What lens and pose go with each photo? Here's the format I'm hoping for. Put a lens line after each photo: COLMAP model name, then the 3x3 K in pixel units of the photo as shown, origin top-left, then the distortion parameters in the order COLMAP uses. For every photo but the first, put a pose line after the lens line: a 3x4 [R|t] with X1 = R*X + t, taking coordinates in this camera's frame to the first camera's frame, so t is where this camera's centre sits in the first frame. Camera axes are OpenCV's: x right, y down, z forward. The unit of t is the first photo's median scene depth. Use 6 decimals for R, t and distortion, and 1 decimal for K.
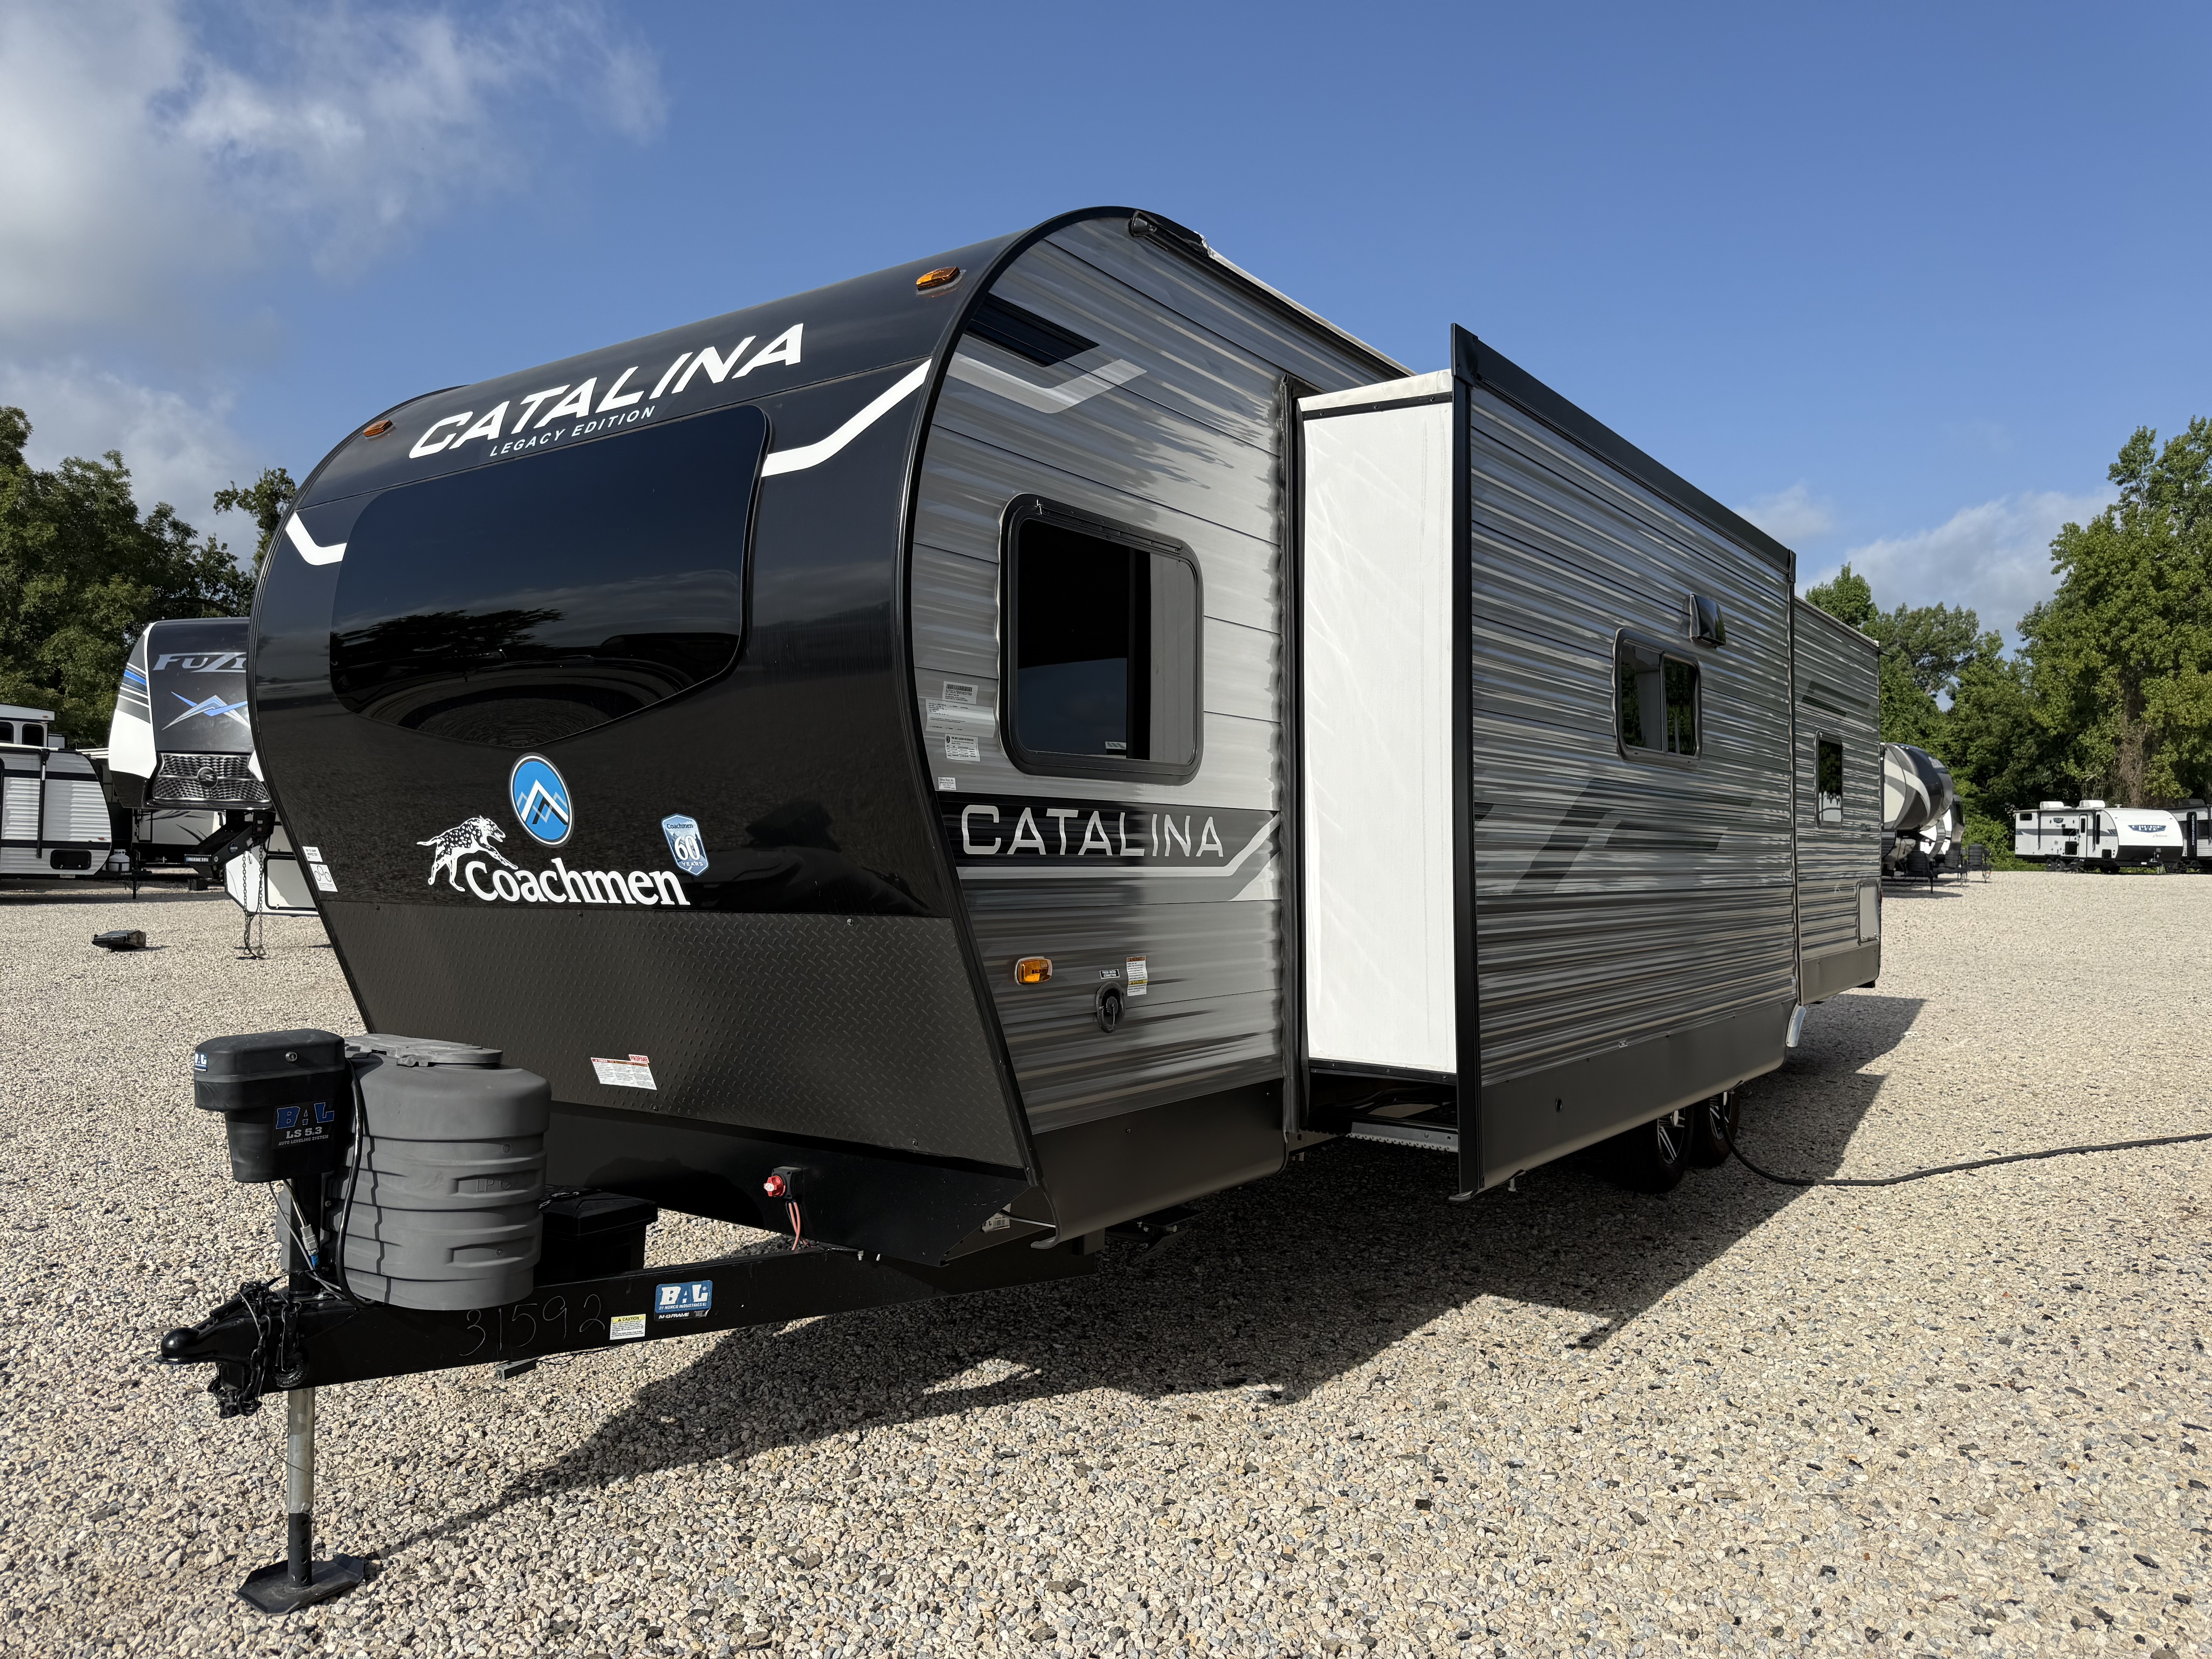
lens RADIAL K [[1559.3, 0, 1109.2], [0, 1559.3, 824.2], [0, 0, 1]] dist [0.019280, -0.020528]
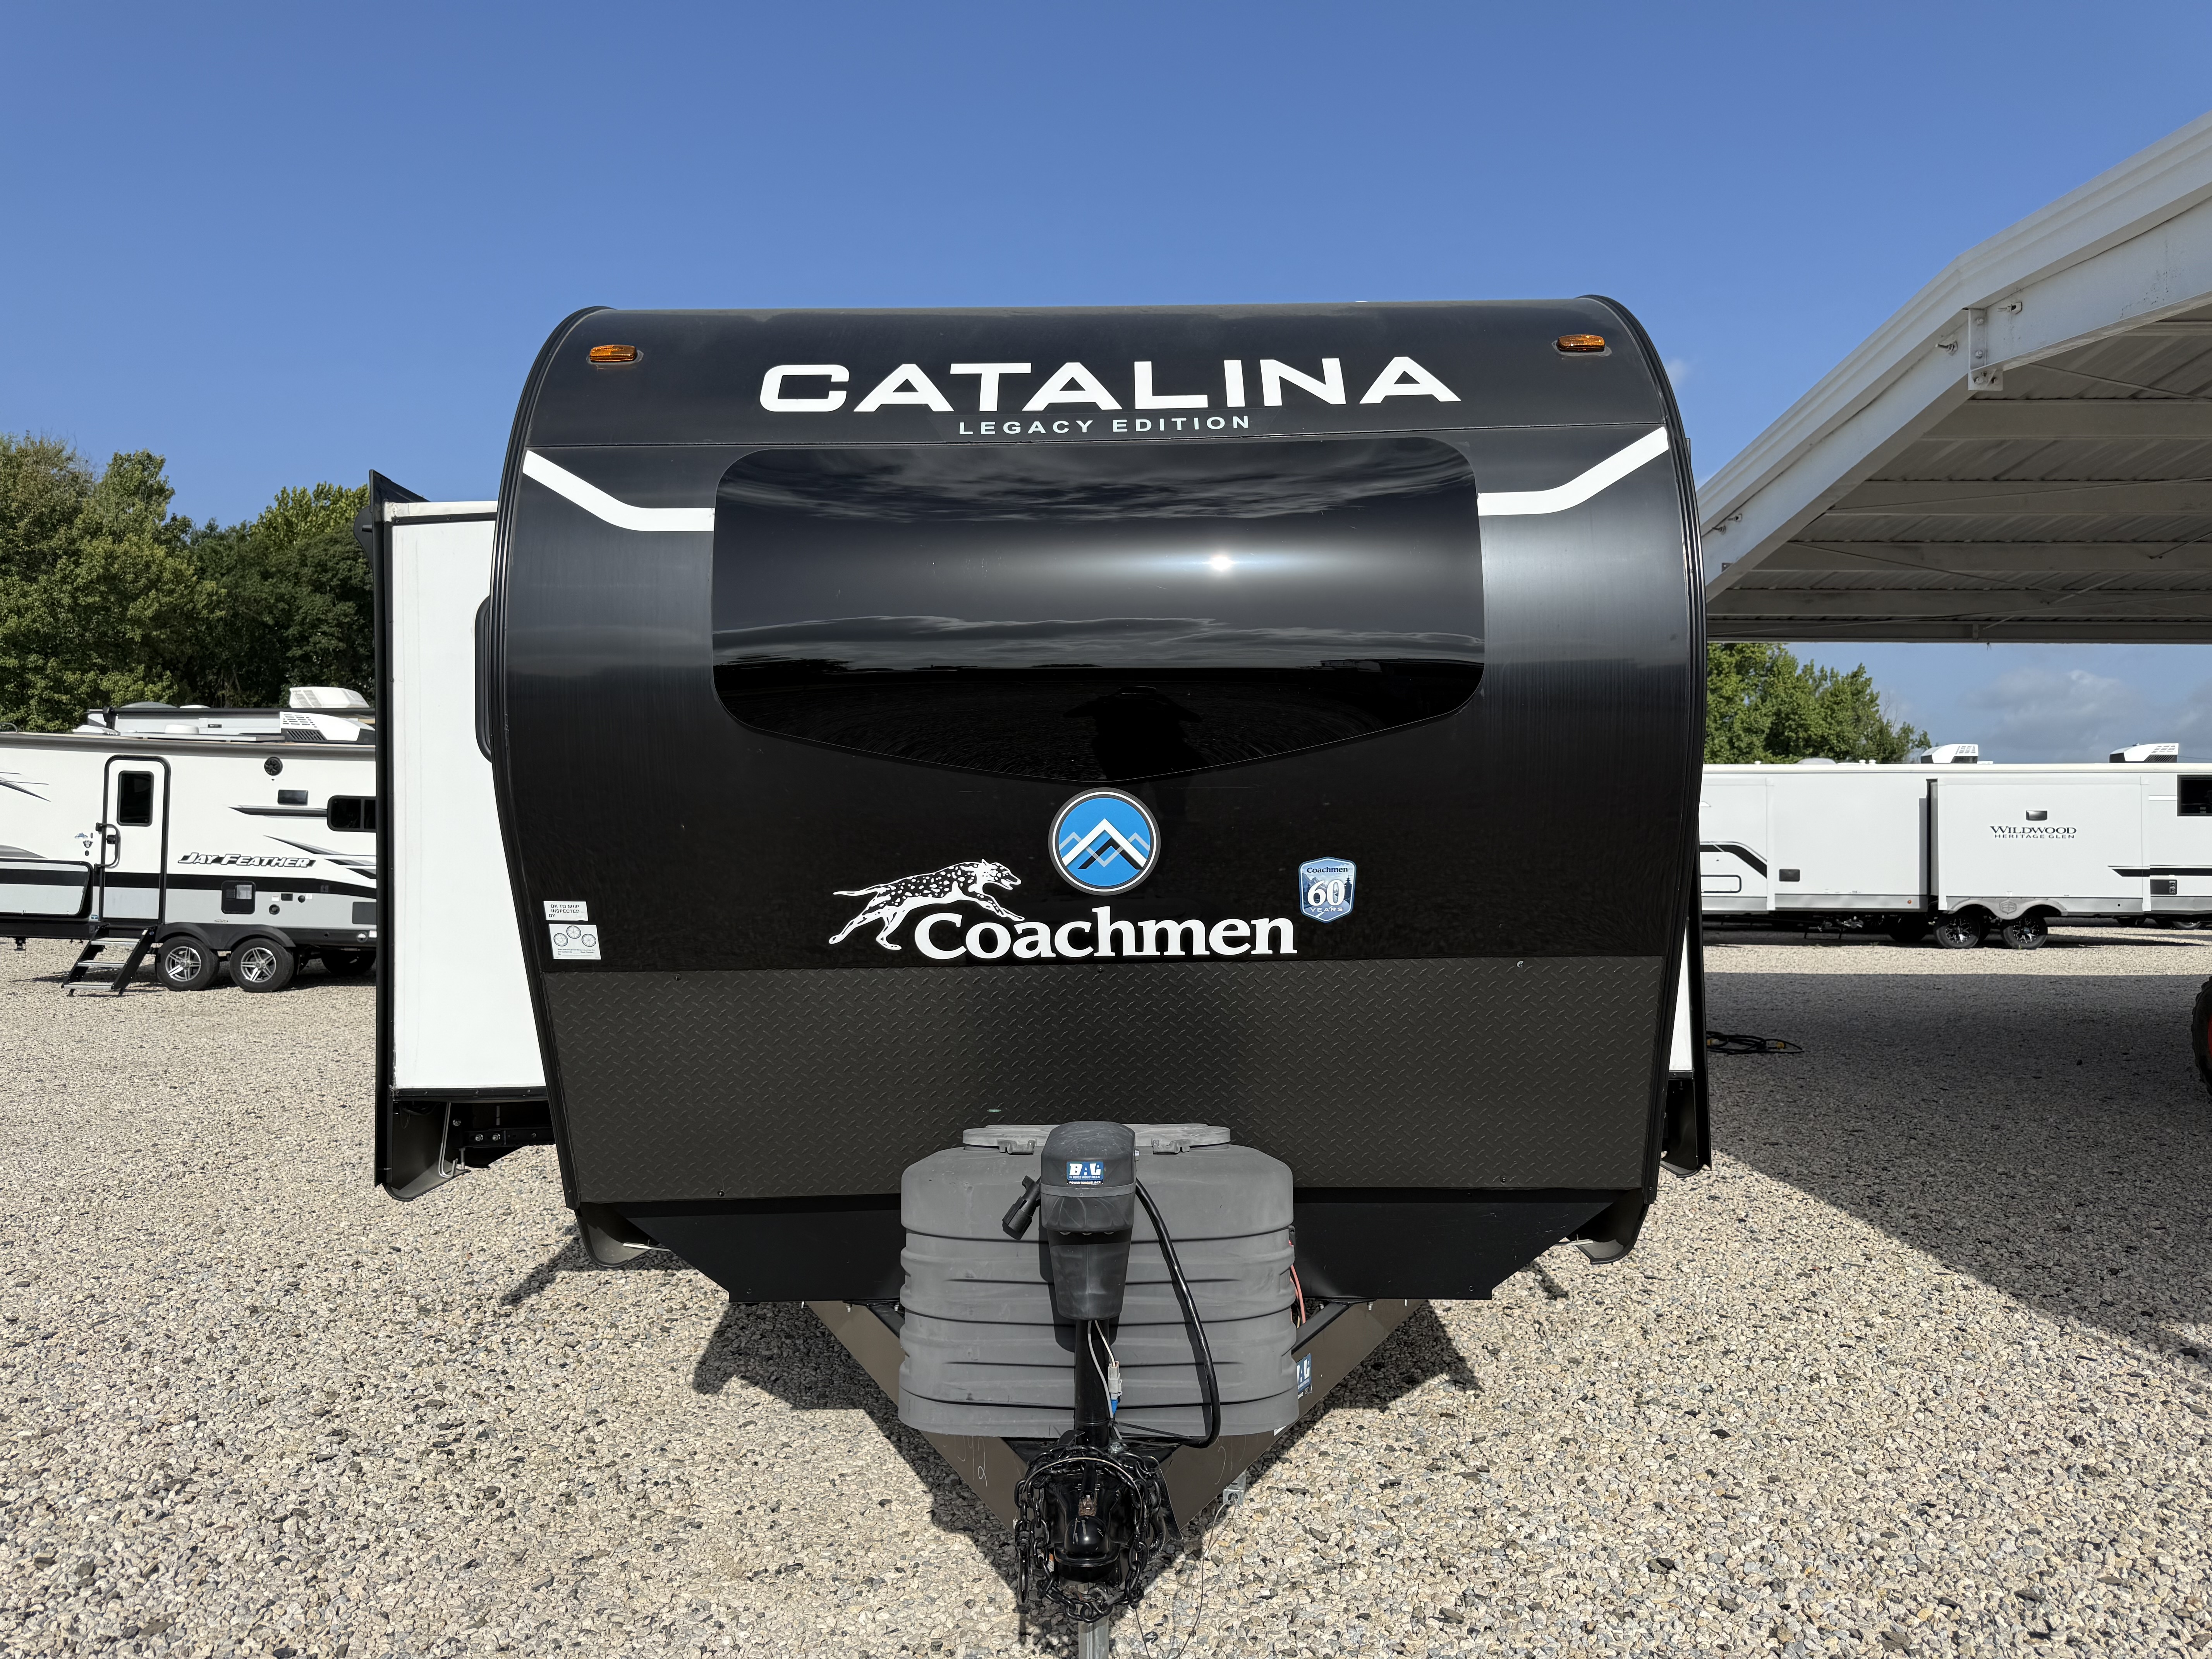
lens RADIAL K [[1559.3, 0, 1105.5], [0, 1559.3, 829.0], [0, 0, 1]] dist [0.019280, -0.020528]
pose [[0.824433, 0.001787, 0.565957, -0.821428], [0.003720, 0.999956, -0.008576, -0.013994], [-0.565948, 0.009176, 0.824390, 0.271713]]
